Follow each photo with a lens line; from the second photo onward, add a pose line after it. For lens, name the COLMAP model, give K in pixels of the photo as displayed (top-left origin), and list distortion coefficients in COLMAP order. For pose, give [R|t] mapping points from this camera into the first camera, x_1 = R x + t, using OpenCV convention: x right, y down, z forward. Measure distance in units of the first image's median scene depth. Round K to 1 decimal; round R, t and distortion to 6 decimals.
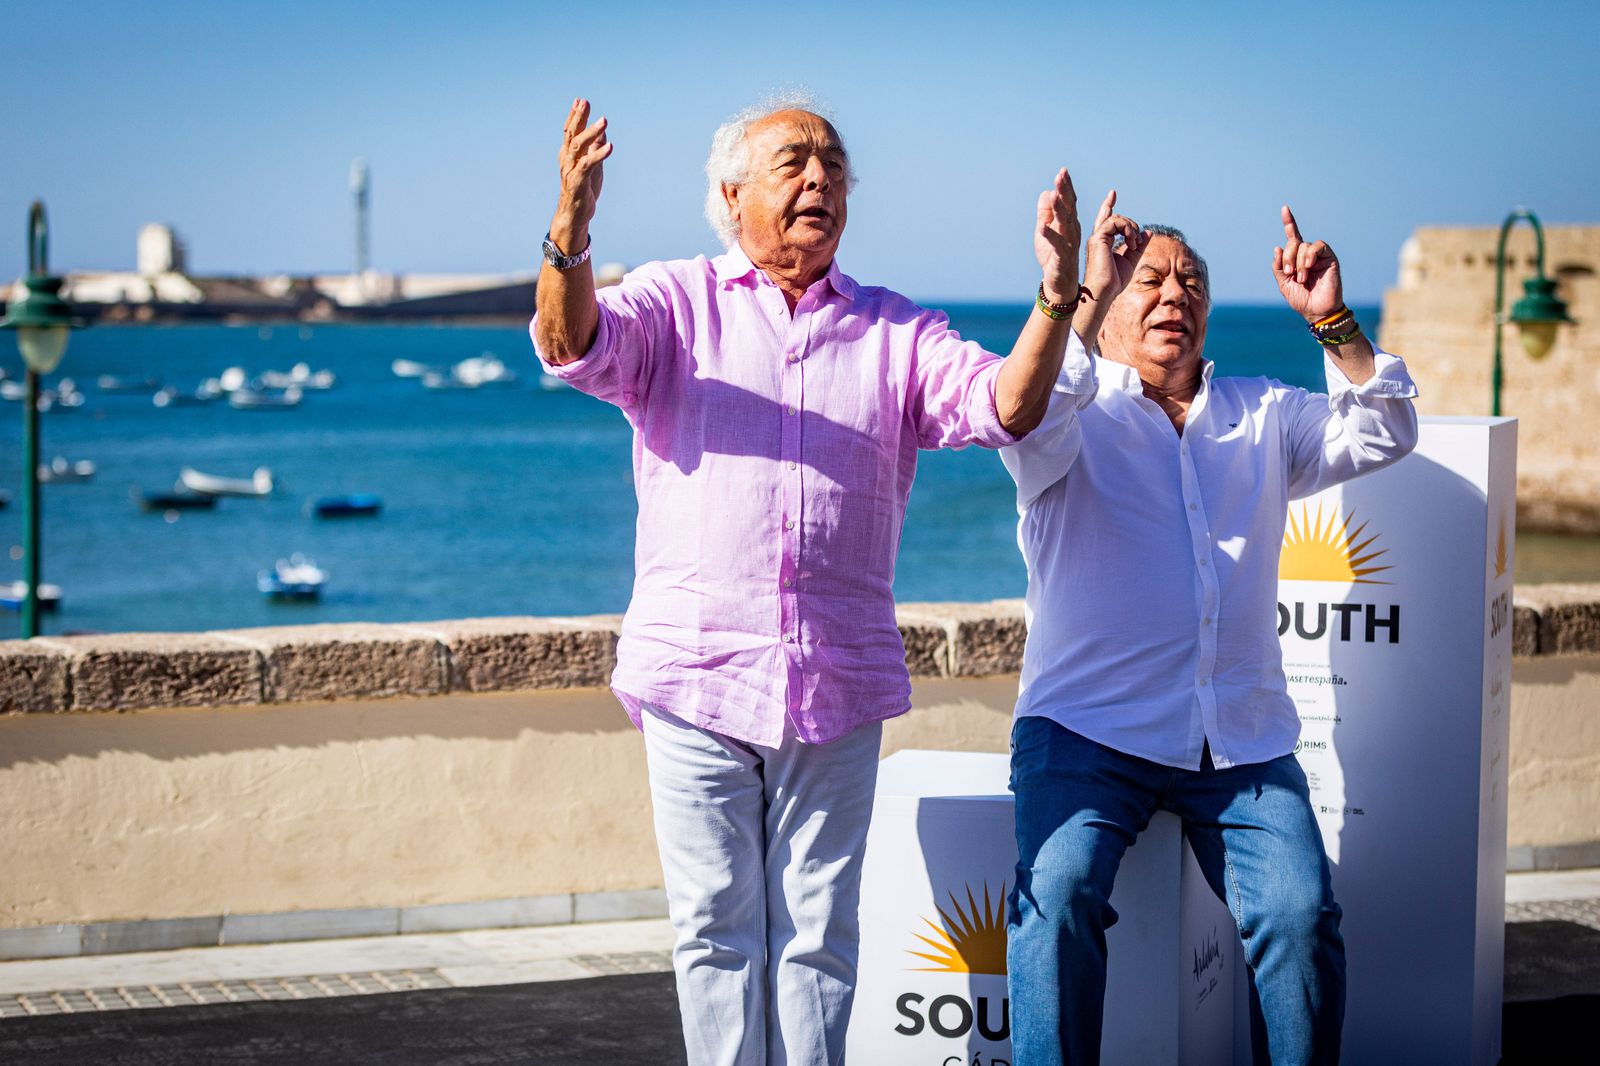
lens RADIAL K [[3141.8, 0, 659.5], [0, 3141.8, 512.6], [0, 0, 1]] dist [0.124058, -0.163464]
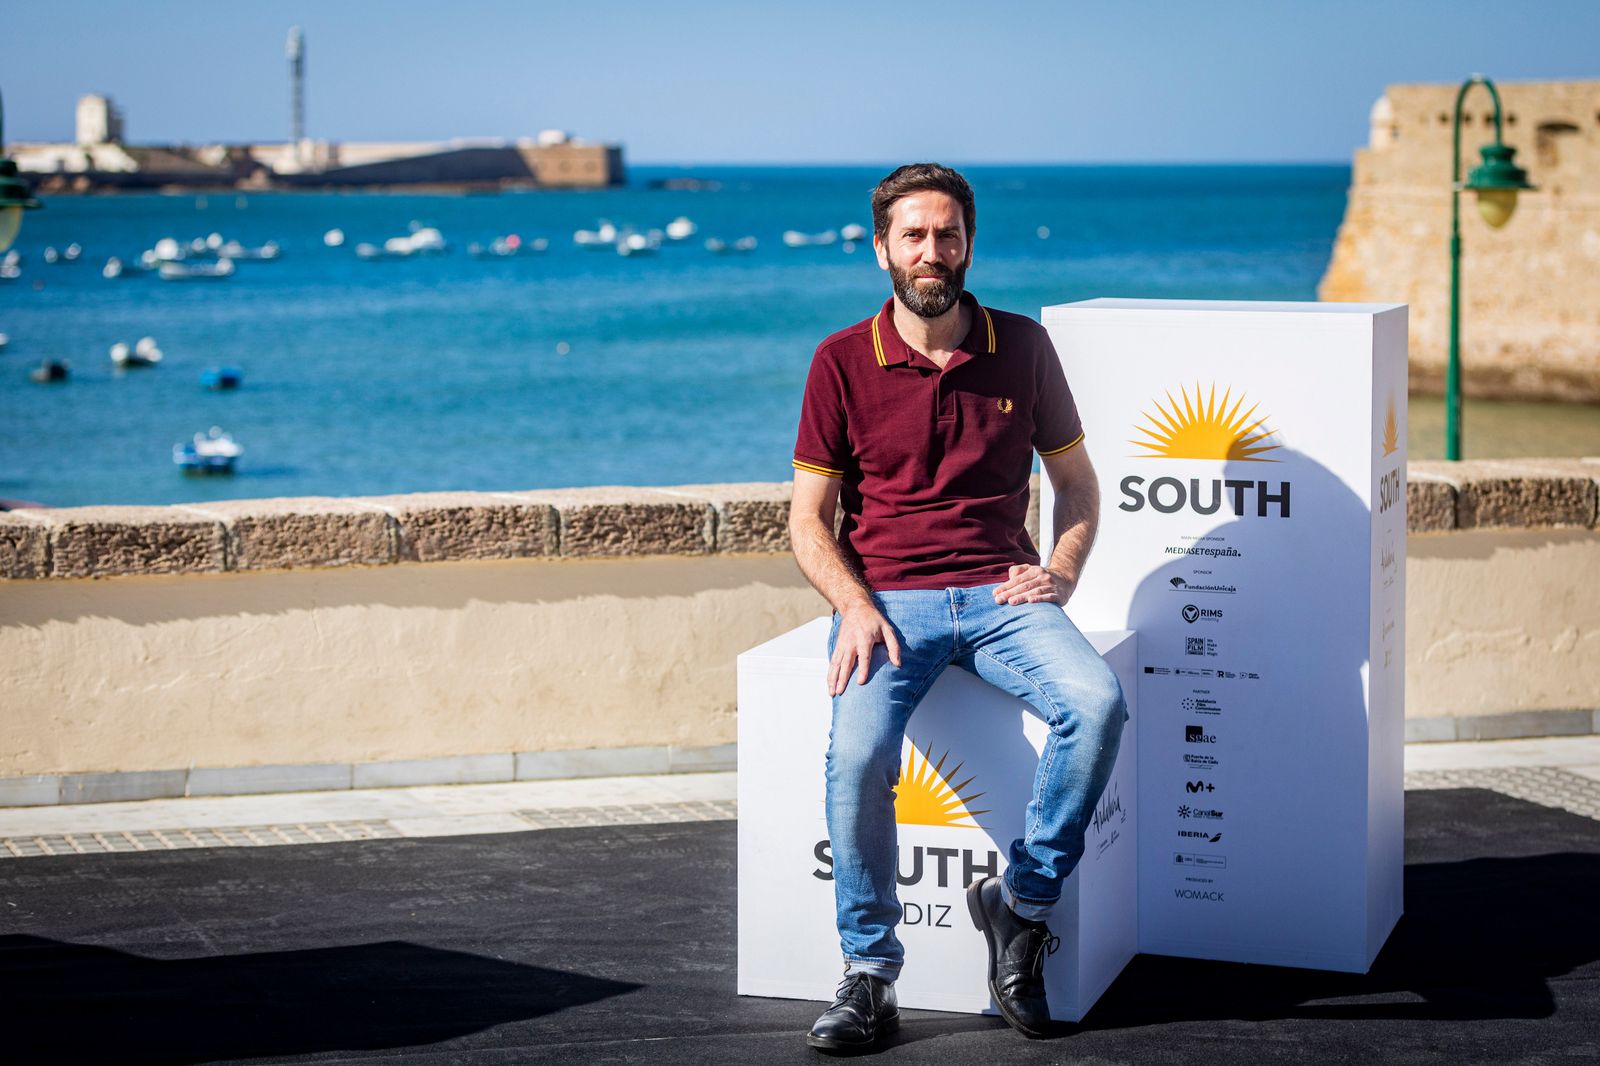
lens RADIAL K [[3911.1, 0, 463.6], [0, 3911.1, 310.9], [0, 0, 1]] dist [0.076813, 0.260526]
pose [[0.999294, -0.000232, -0.037563, 0.004986], [-0.000167, 0.999944, -0.010600, -0.013886], [0.037563, 0.010599, 0.999238, -0.325871]]
